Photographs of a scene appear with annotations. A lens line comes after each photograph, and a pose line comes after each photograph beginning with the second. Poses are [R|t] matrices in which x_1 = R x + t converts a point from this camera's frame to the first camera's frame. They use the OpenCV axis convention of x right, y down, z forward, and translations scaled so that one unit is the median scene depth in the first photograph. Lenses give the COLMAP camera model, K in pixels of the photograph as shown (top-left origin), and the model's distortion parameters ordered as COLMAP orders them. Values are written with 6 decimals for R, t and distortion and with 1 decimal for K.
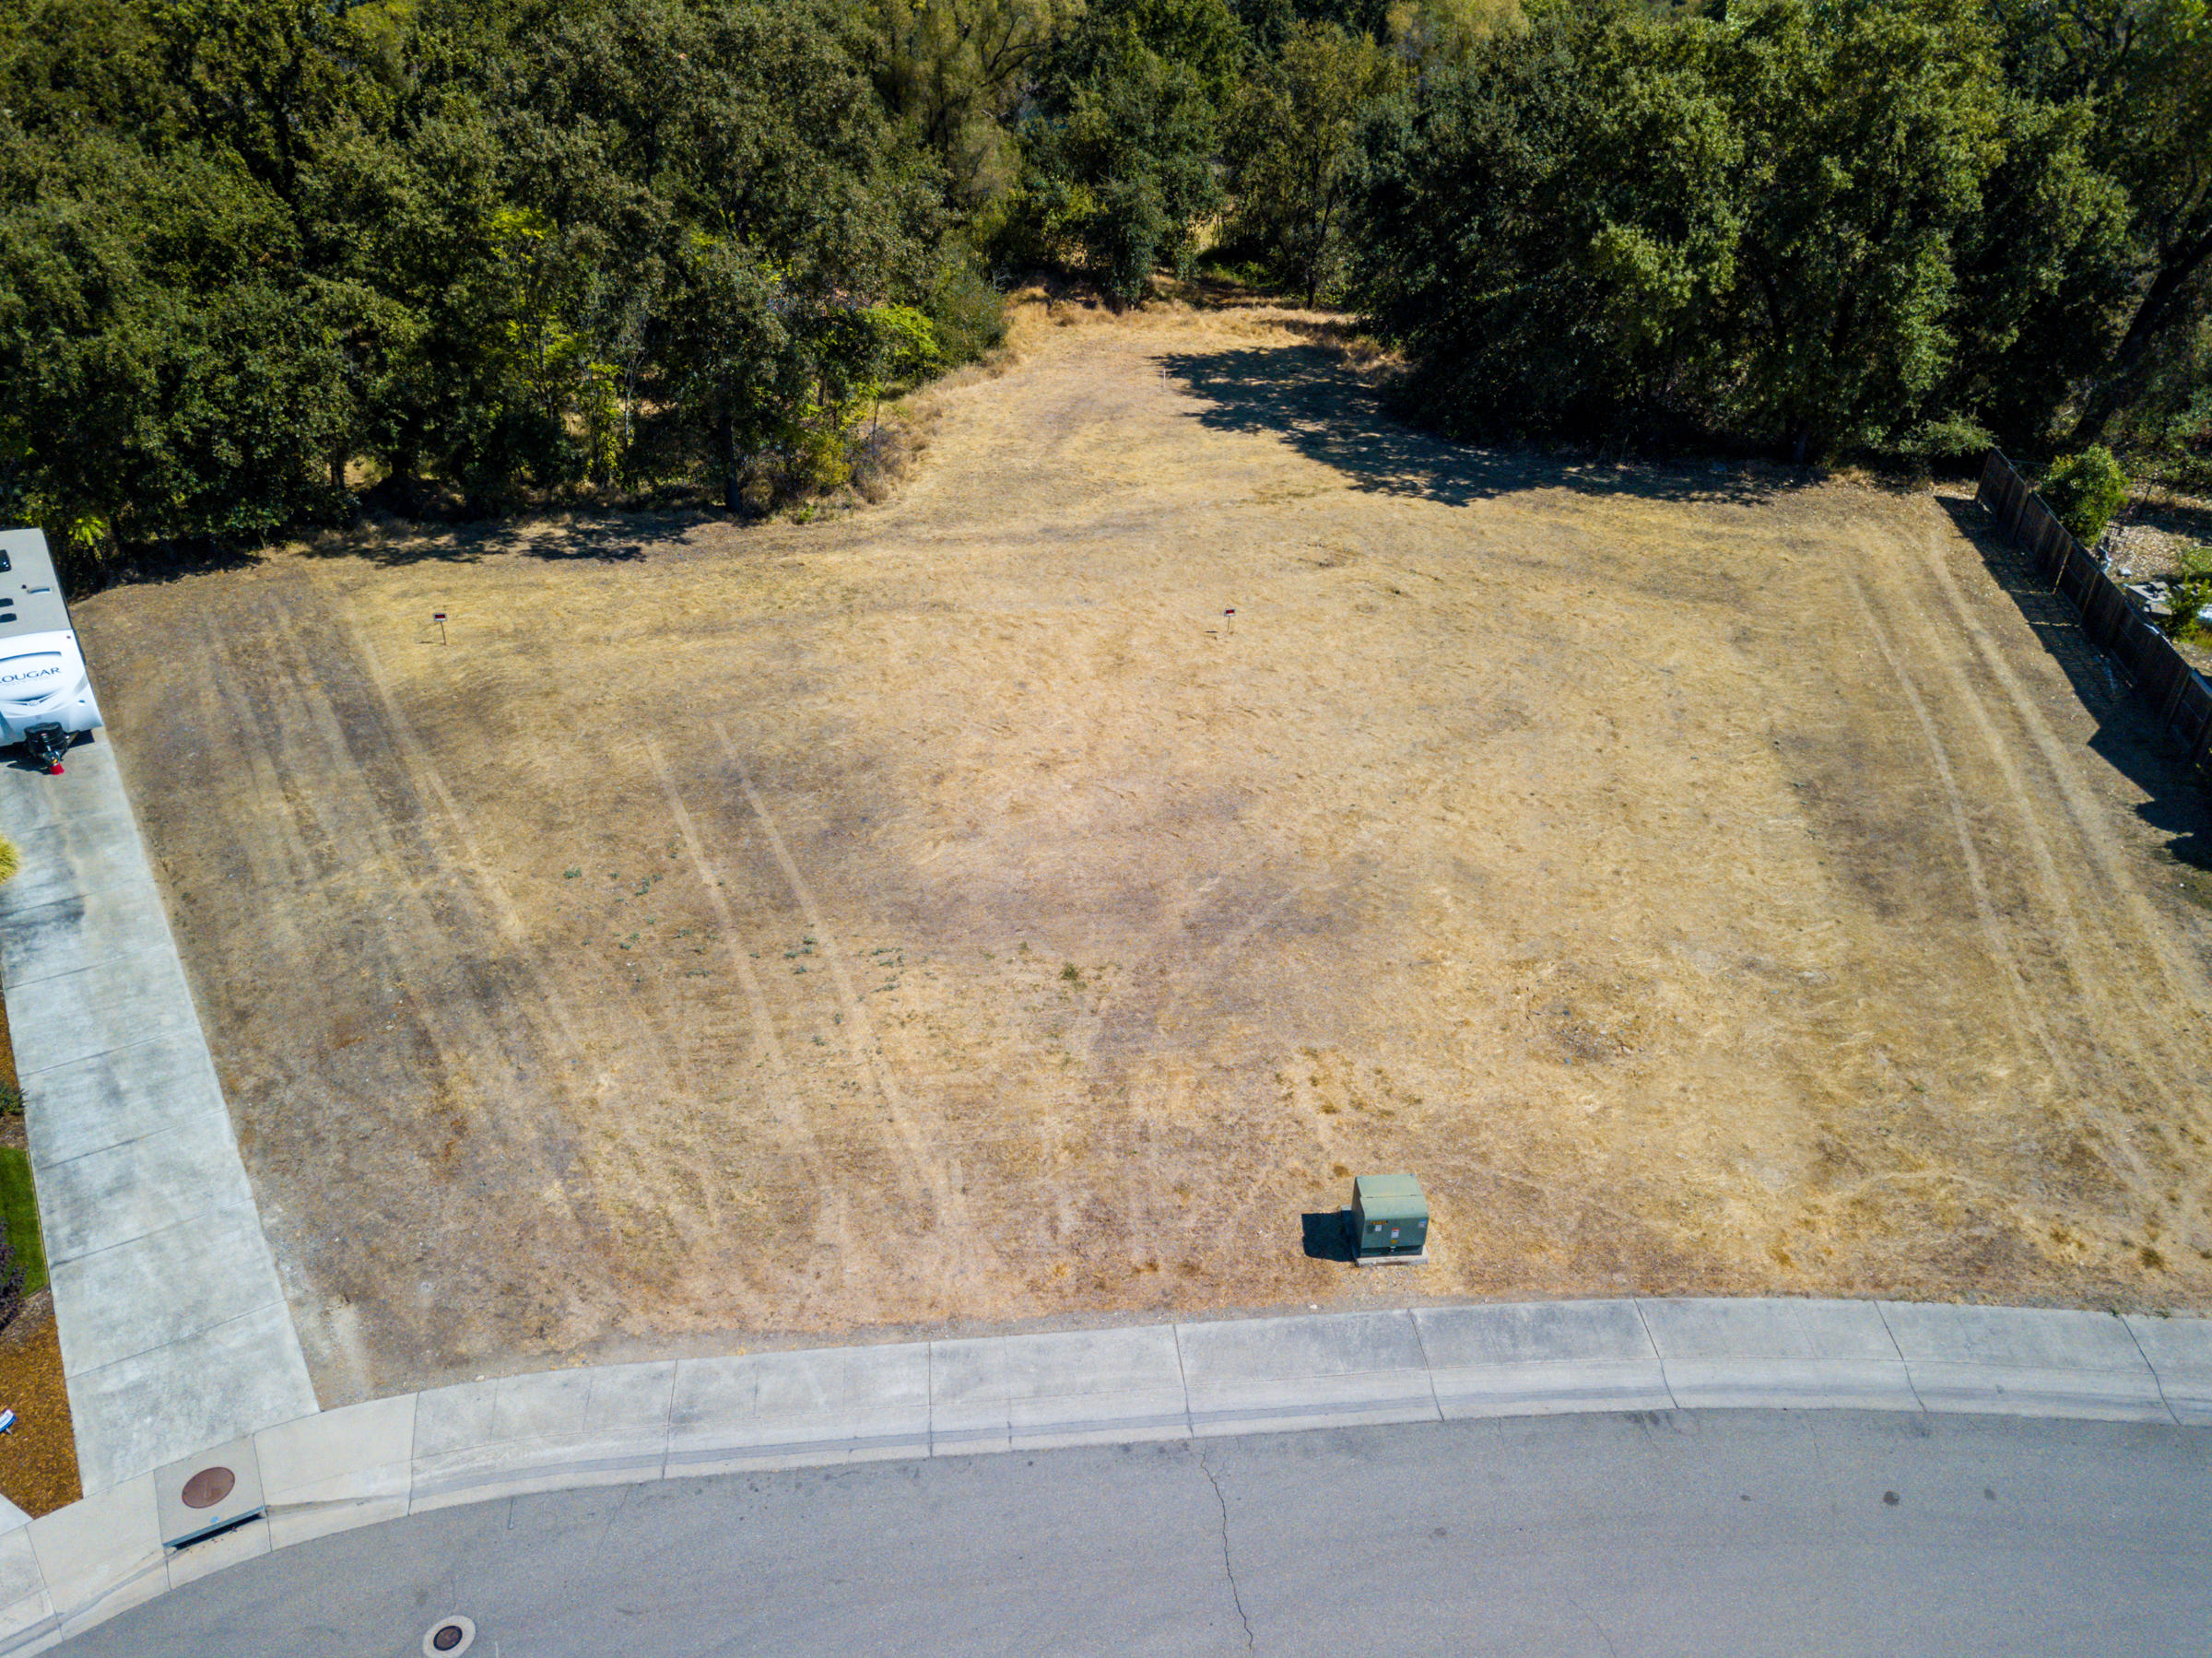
lens RADIAL K [[1689.6, 0, 1100.3], [0, 1689.6, 867.0], [0, 0, 1]] dist [0.024477, 0.010716]
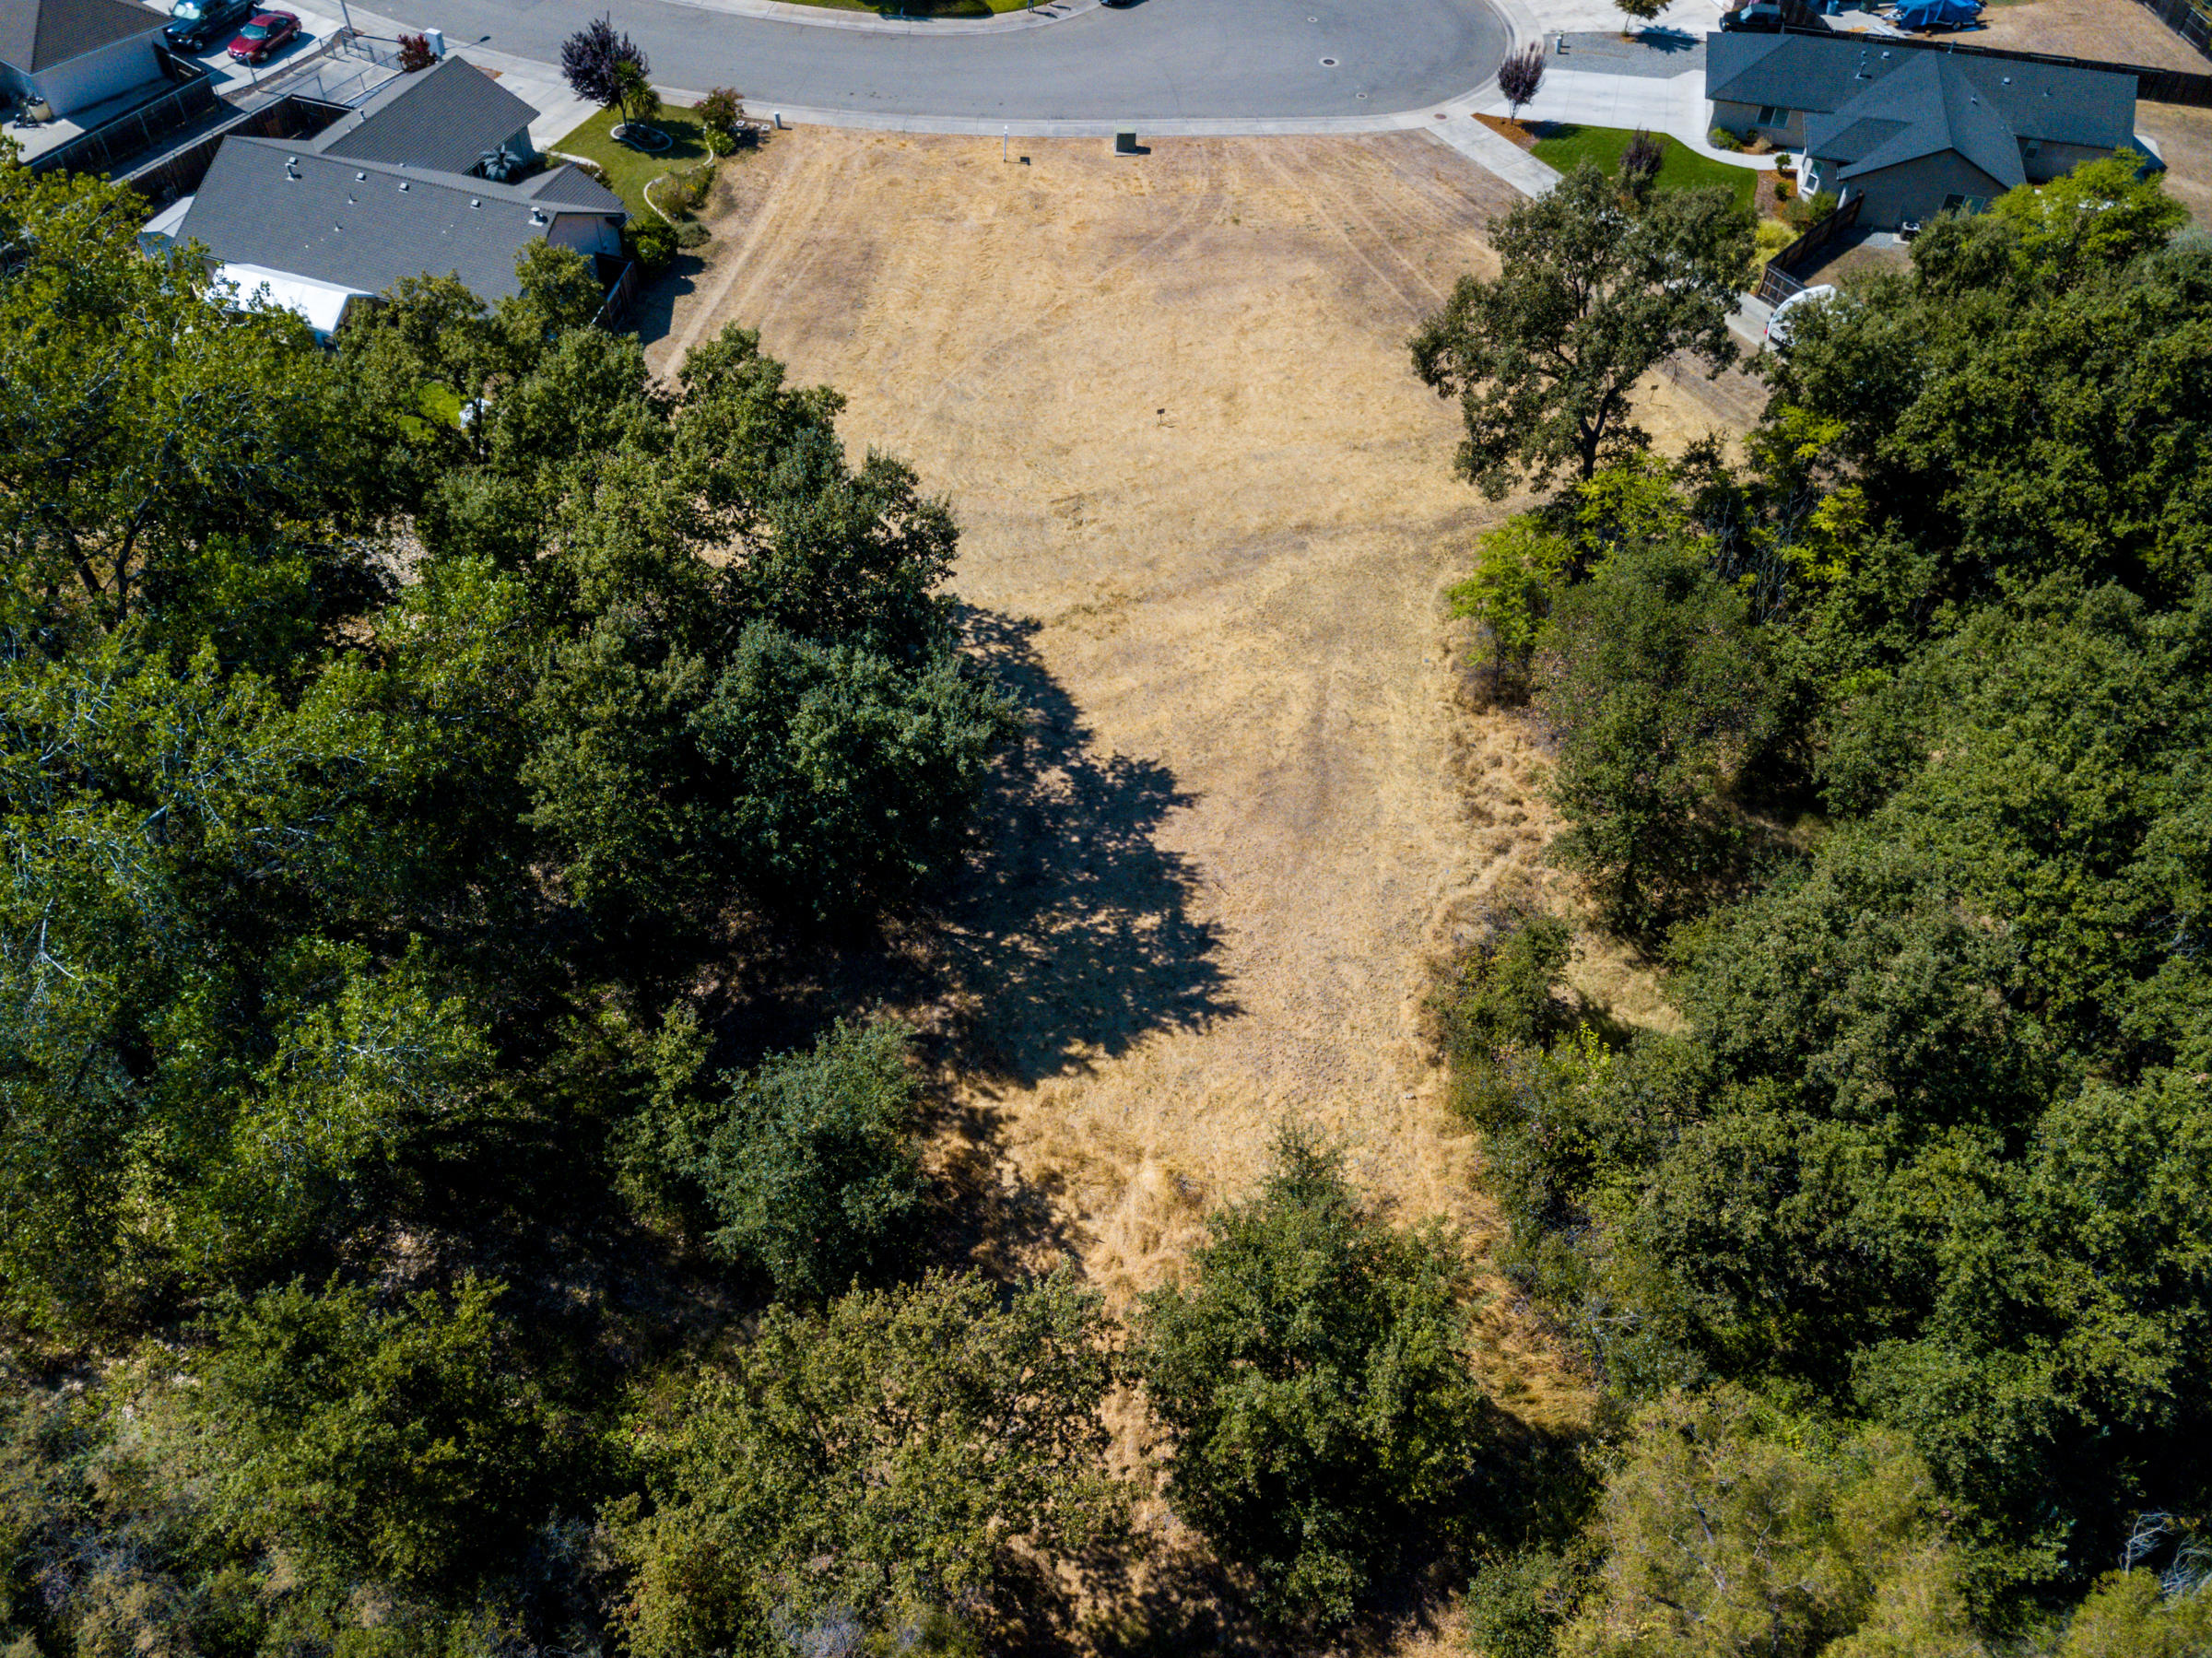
lens RADIAL K [[1693.2, 0, 1138.5], [0, 1693.2, 832.0], [0, 0, 1]] dist [0.182494, -0.387495]
pose [[-0.997765, -0.022420, -0.062953, 0.227099], [-0.065797, 0.164915, 0.984111, -1.944578], [-0.011682, 0.986053, -0.166021, 1.993581]]
